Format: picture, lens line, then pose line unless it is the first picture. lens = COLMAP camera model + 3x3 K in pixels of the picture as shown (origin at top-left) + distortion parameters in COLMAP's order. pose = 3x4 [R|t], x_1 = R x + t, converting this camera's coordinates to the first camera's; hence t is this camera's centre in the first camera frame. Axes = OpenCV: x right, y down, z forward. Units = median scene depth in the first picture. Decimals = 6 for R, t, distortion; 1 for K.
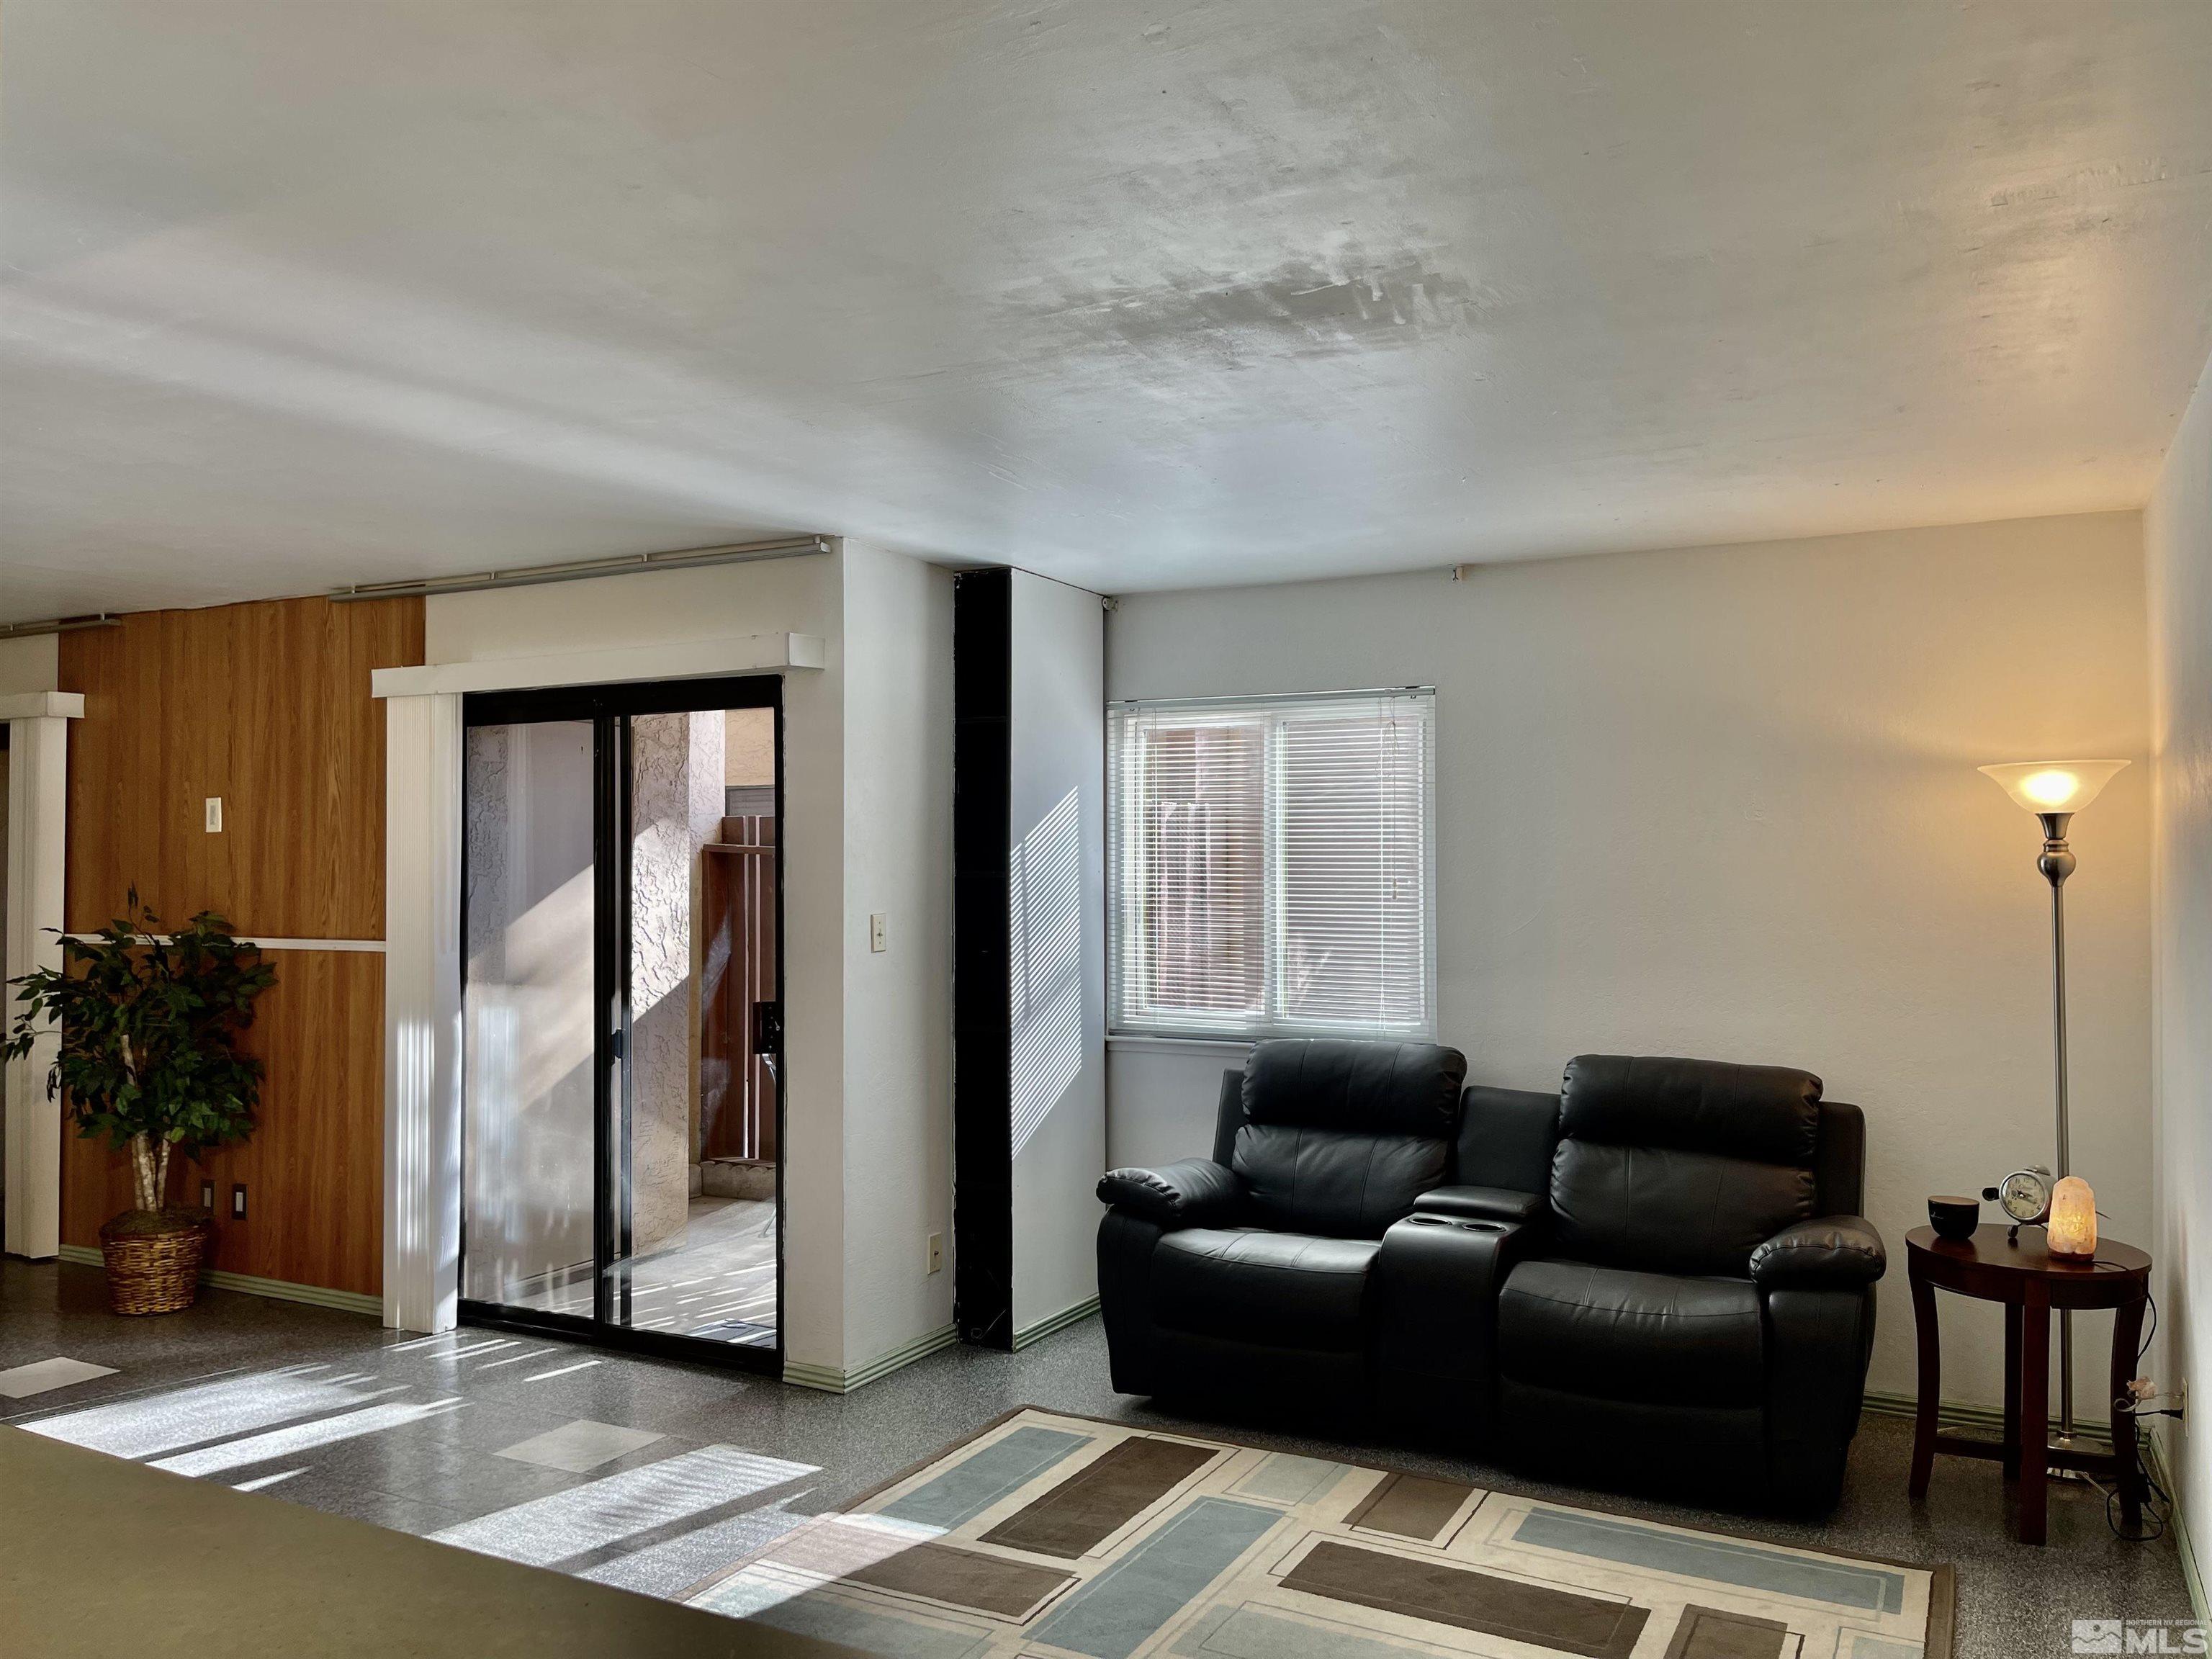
lens RADIAL K [[1649.5, 0, 1114.1], [0, 1649.5, 843.7], [0, 0, 1]] dist [0.070859, -0.095876]
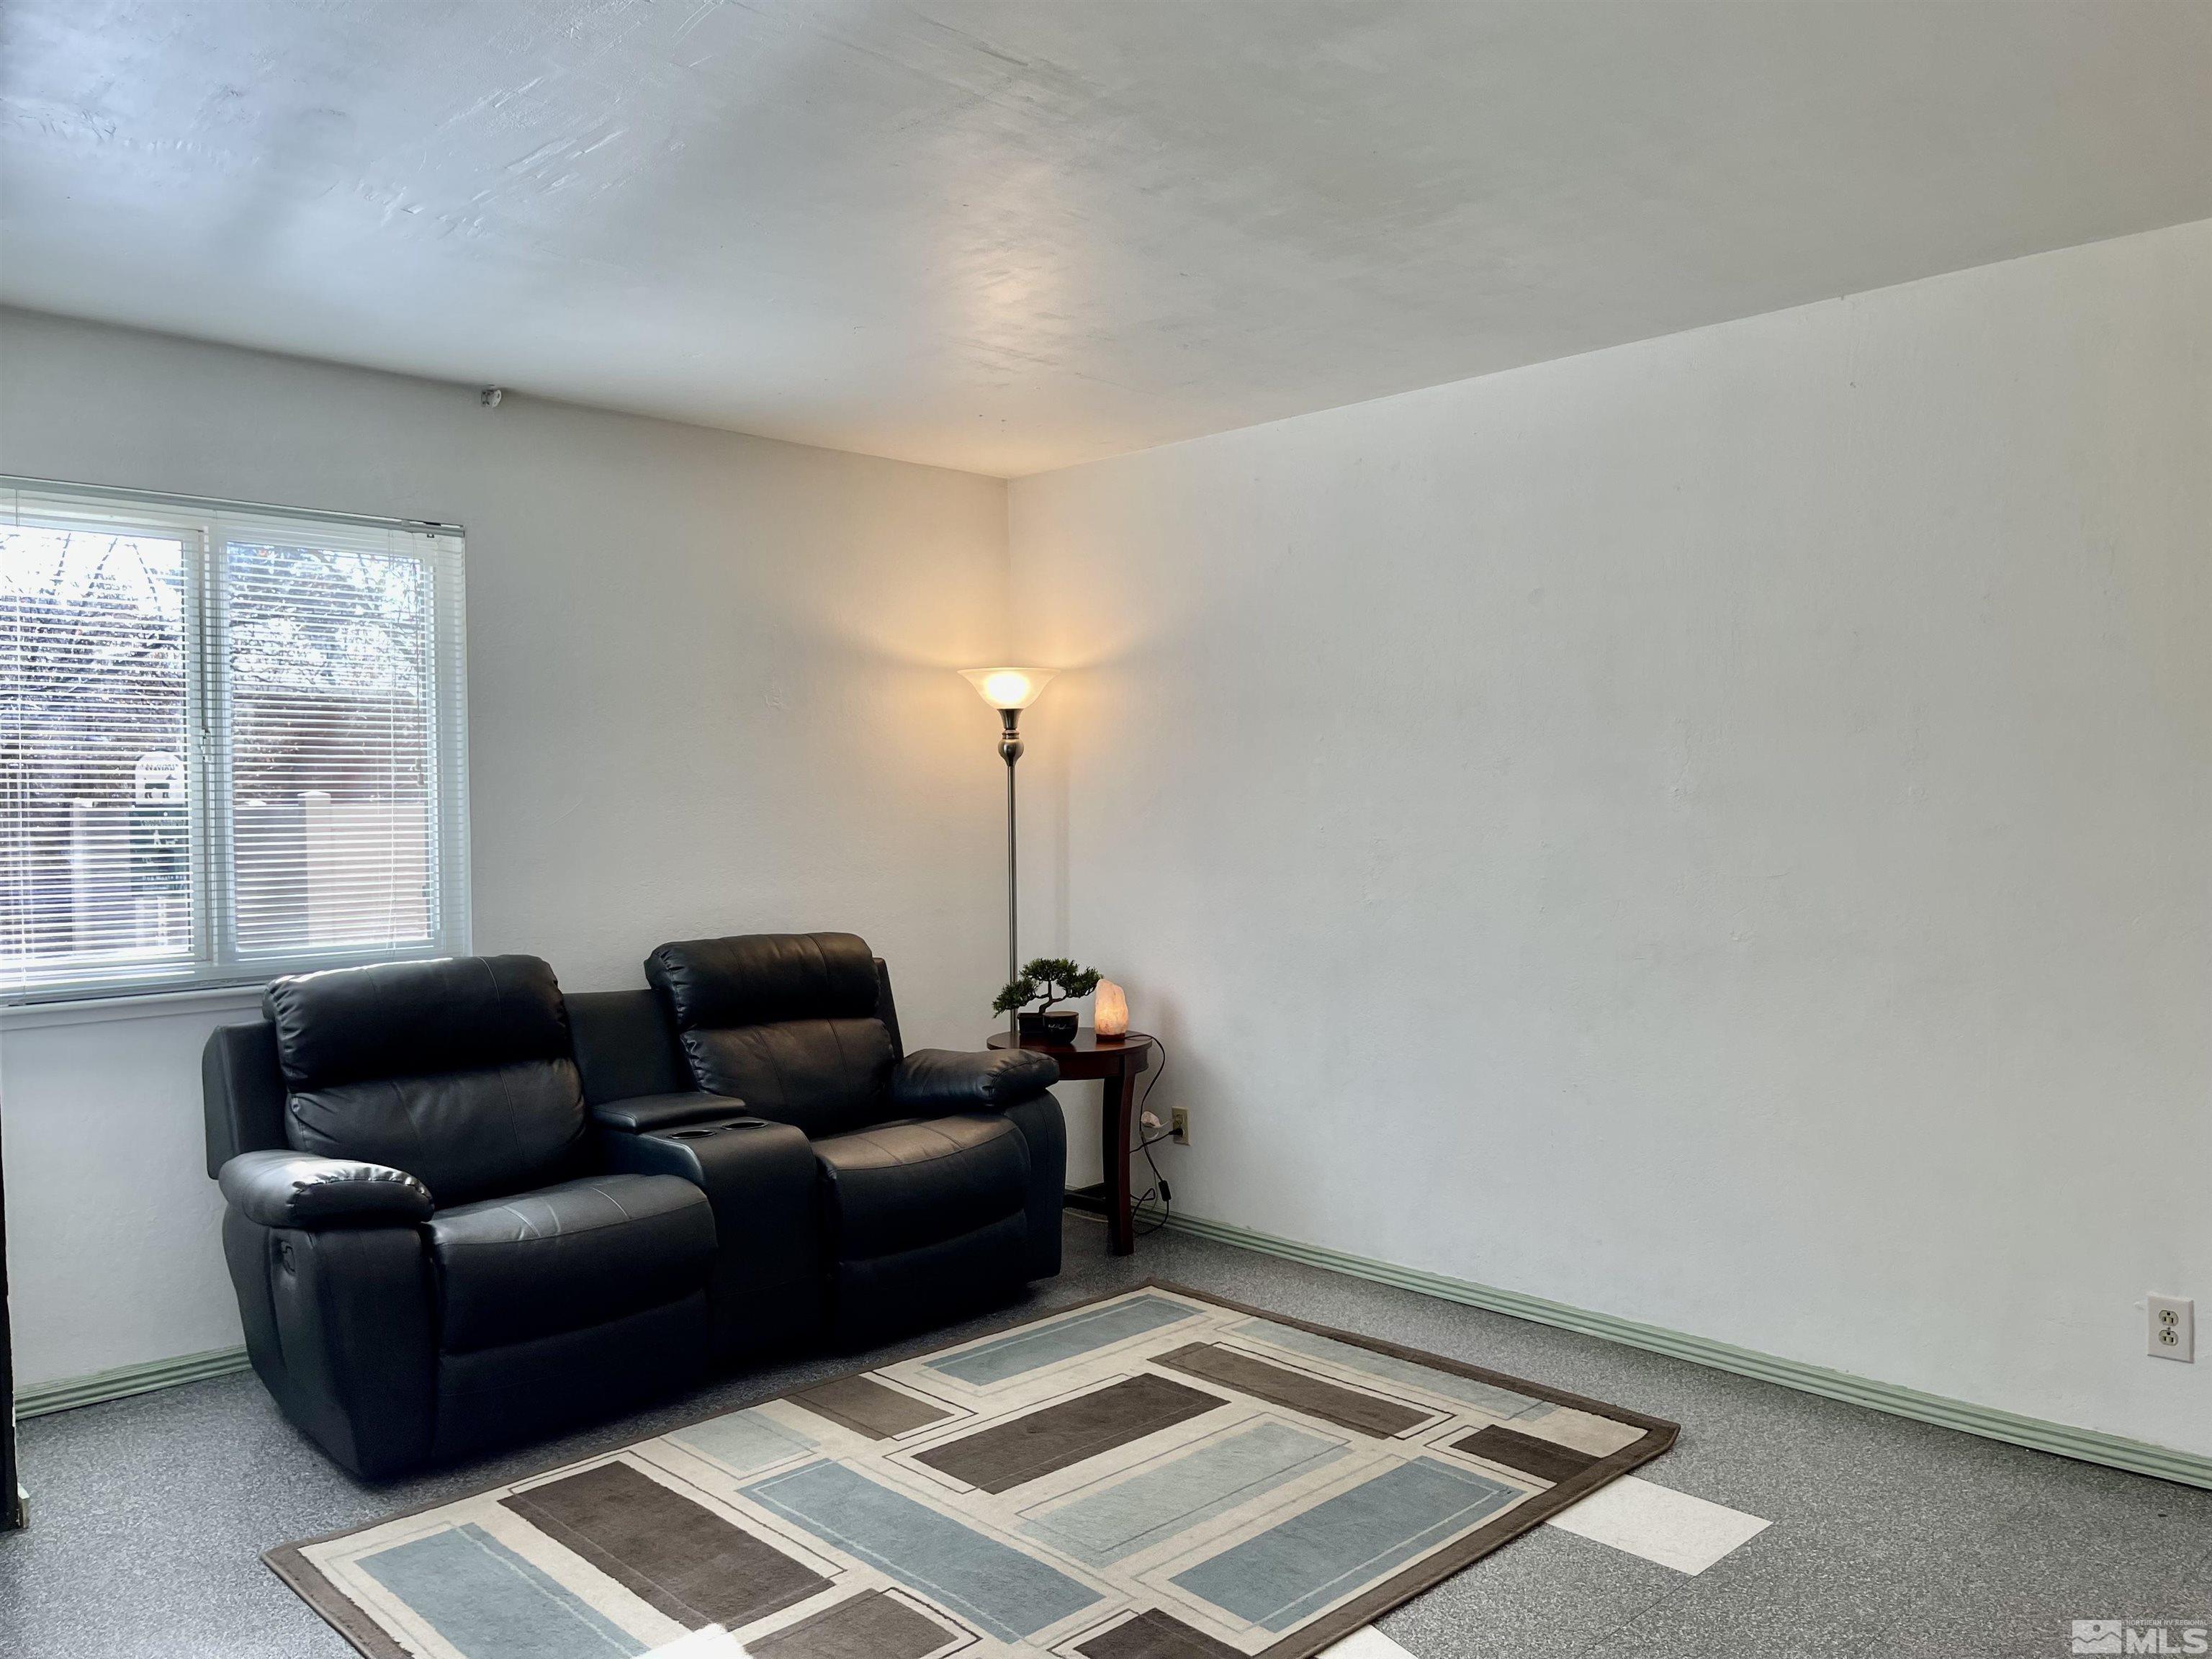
lens RADIAL K [[1649.5, 0, 1109.6], [0, 1649.5, 821.5], [0, 0, 1]] dist [0.070859, -0.095876]
pose [[0.313885, -0.022269, 0.949200, -0.656361], [-0.008114, 0.999626, 0.026135, 0.036847], [-0.949426, -0.015905, 0.313587, 0.562316]]
